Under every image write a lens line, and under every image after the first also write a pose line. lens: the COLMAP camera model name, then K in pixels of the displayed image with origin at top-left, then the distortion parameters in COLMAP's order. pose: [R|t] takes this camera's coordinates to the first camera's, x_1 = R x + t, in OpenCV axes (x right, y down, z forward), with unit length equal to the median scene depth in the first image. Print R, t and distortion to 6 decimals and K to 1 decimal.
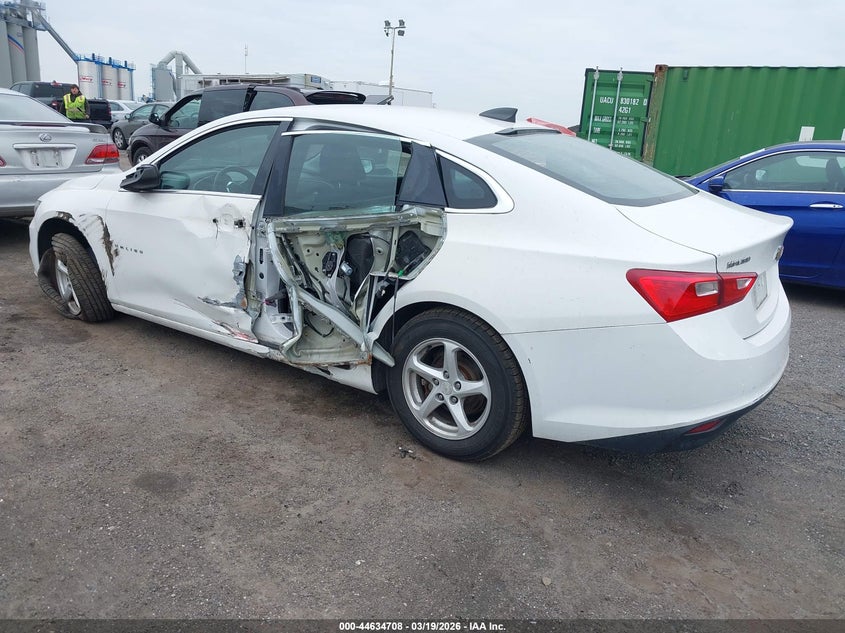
lens RADIAL K [[635.9, 0, 424.6], [0, 635.9, 313.9], [0, 0, 1]] dist [0.091567, -0.161118]
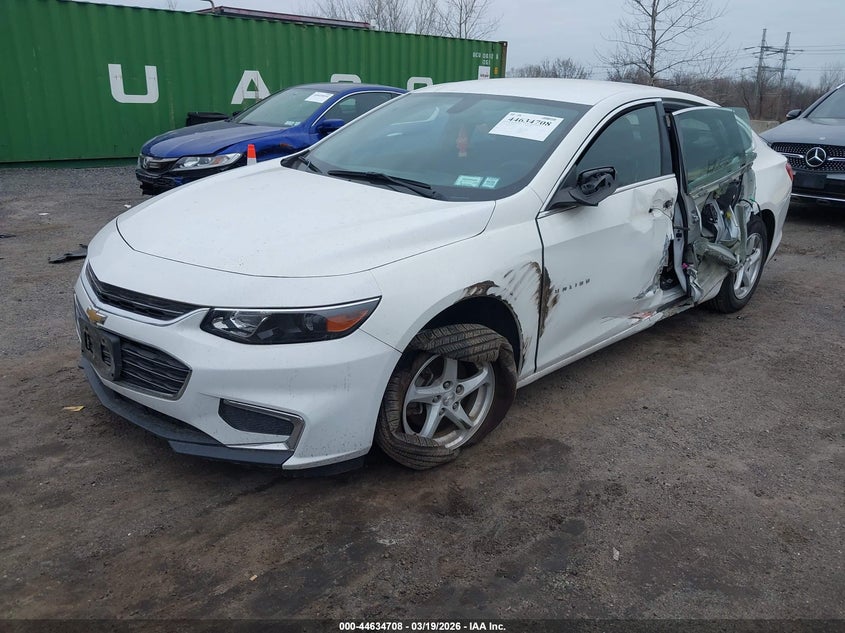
lens RADIAL K [[635.9, 0, 424.6], [0, 635.9, 313.9], [0, 0, 1]] dist [0.091567, -0.161118]
pose [[0.222748, -0.367851, 0.902812, -1.176661], [0.268554, 0.913400, 0.305906, -0.344246], [-0.937156, 0.174313, 0.302246, 0.930477]]
